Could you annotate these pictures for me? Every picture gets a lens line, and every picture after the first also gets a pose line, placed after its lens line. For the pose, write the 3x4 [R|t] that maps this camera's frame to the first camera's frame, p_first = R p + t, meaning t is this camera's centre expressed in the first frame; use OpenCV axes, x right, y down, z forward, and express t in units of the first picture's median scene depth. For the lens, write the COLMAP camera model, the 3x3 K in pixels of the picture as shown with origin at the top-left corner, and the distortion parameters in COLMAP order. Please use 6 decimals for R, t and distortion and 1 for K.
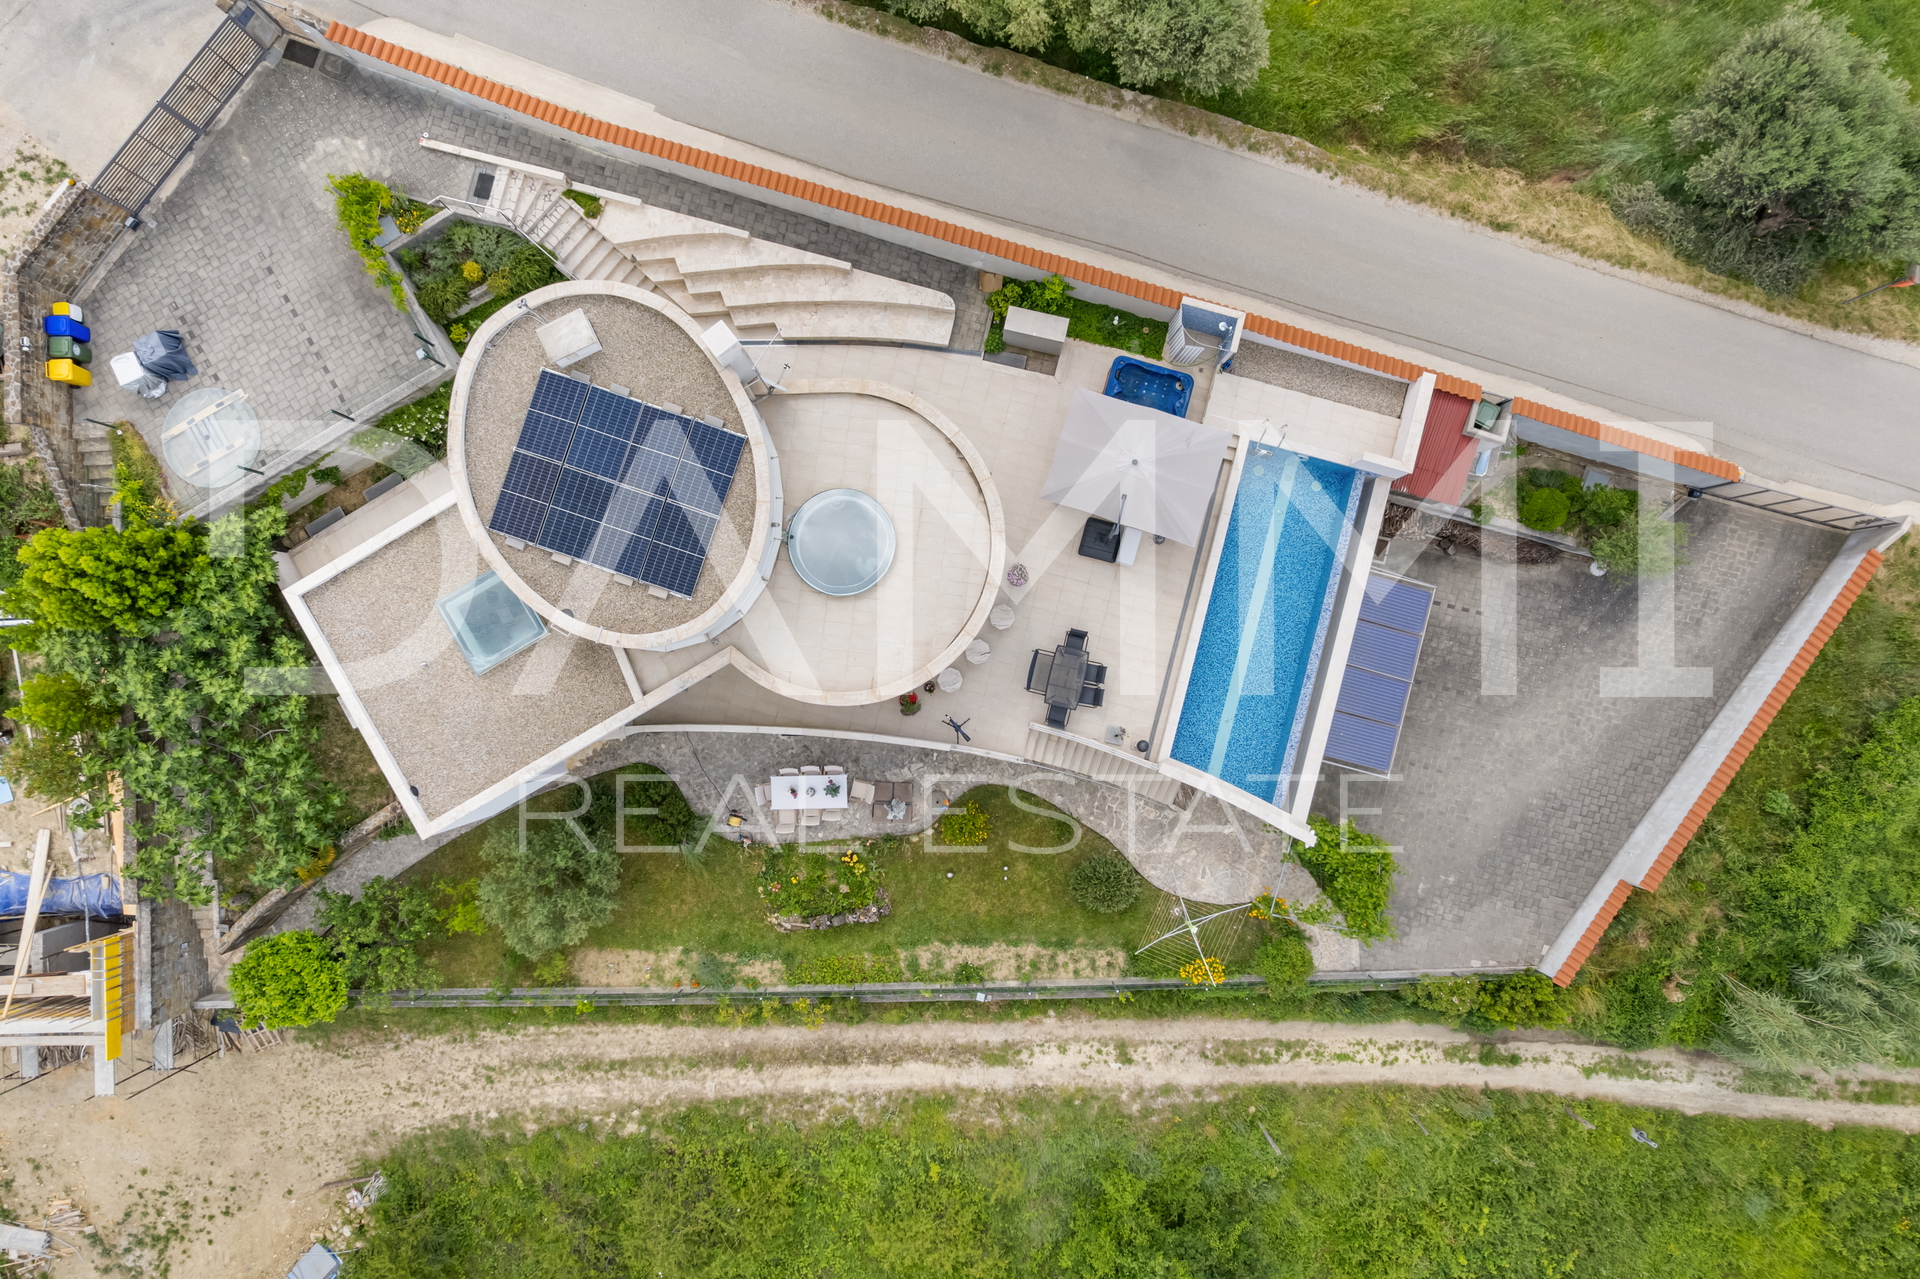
lens RADIAL K [[1240.7, 0, 952.7], [0, 1240.7, 648.0], [0, 0, 1]] dist [-0.077885, 0.073636]
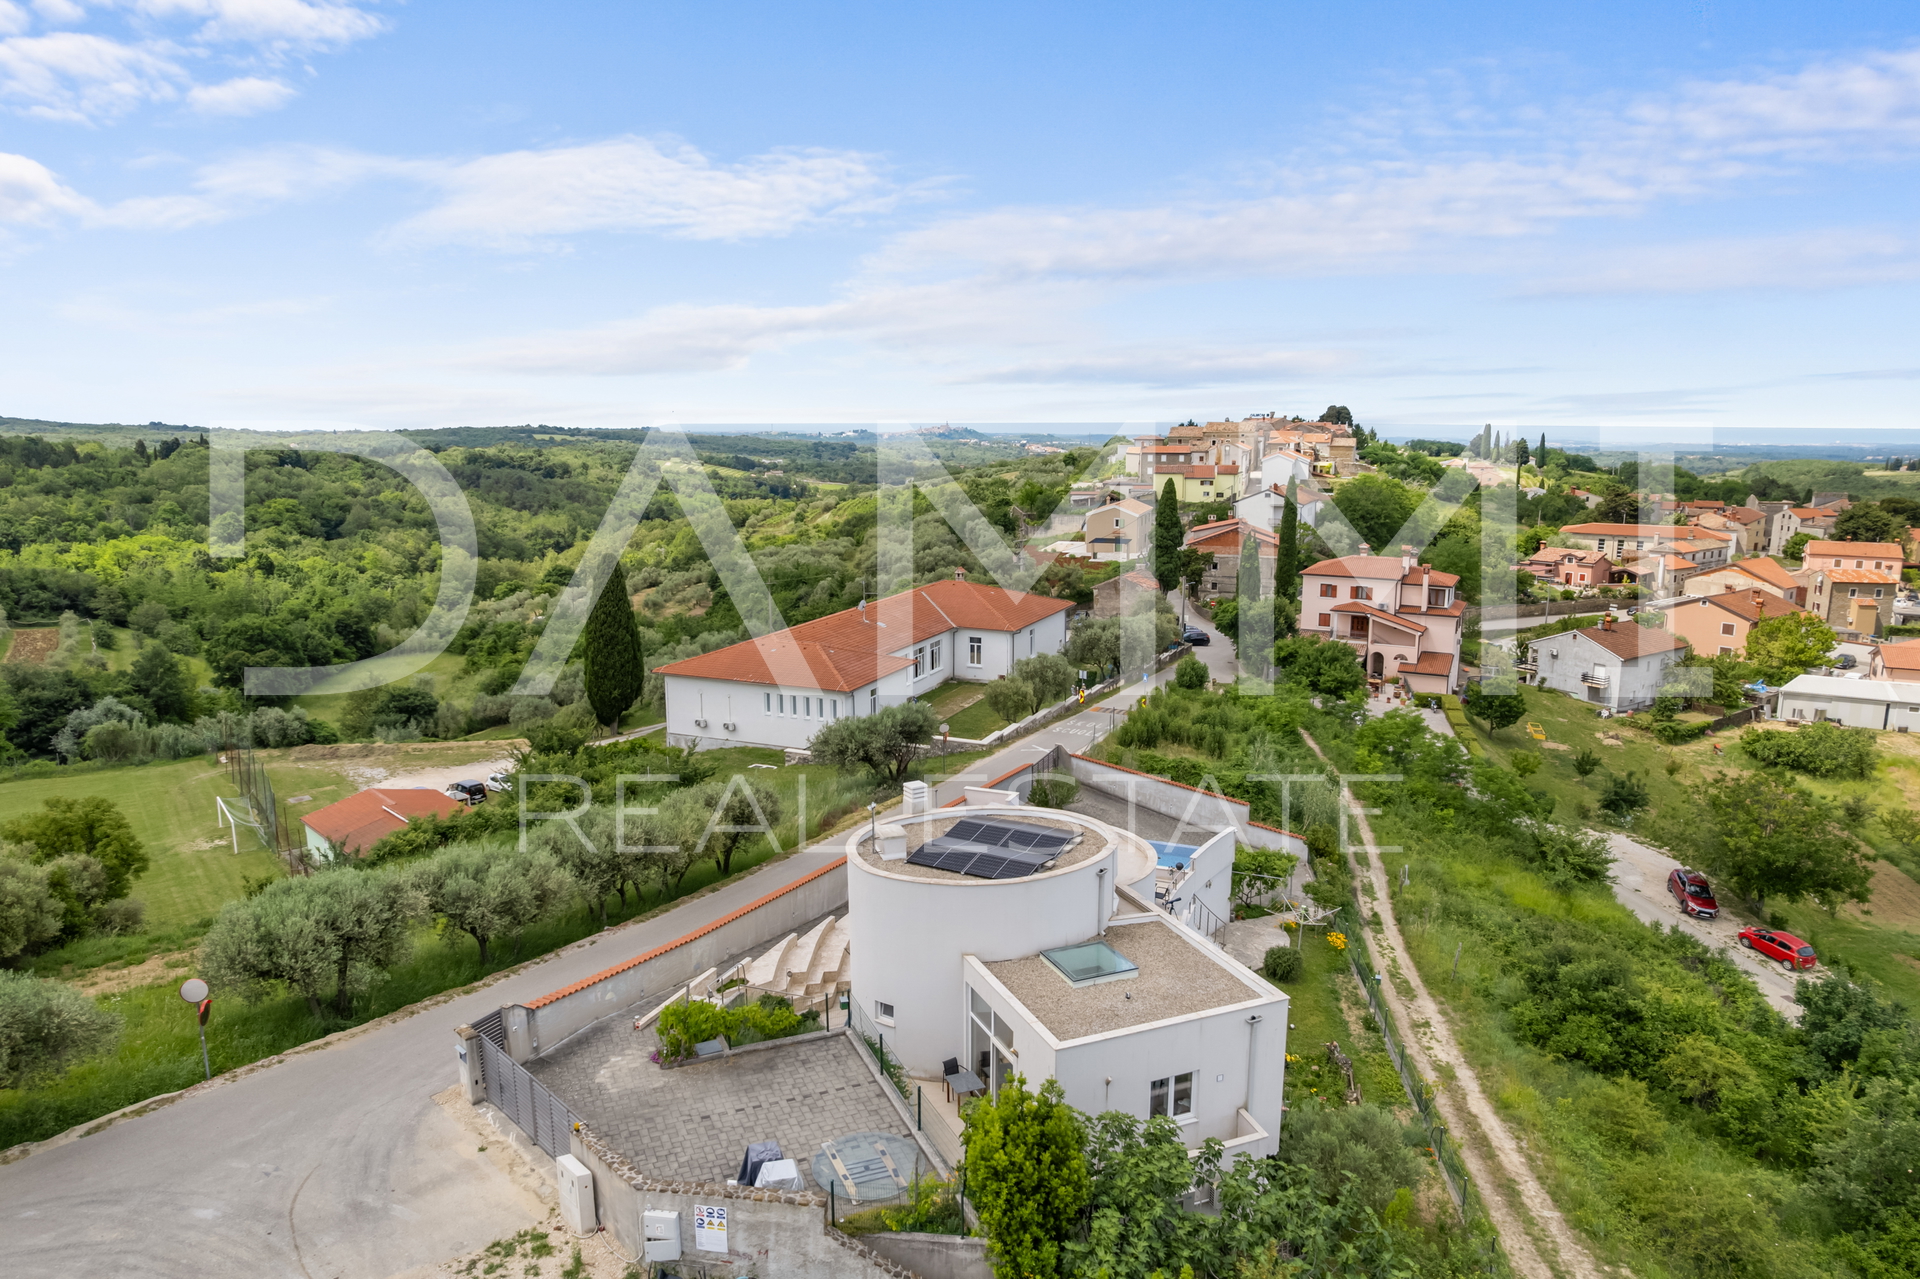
lens RADIAL K [[1240.7, 0, 952.7], [0, 1240.7, 648.0], [0, 0, 1]] dist [-0.077885, 0.073636]
pose [[0.138573, -0.195133, 0.970938, -1.122198], [0.990232, 0.042549, -0.132775, -0.007418], [-0.015404, 0.979853, 0.199123, 0.363496]]
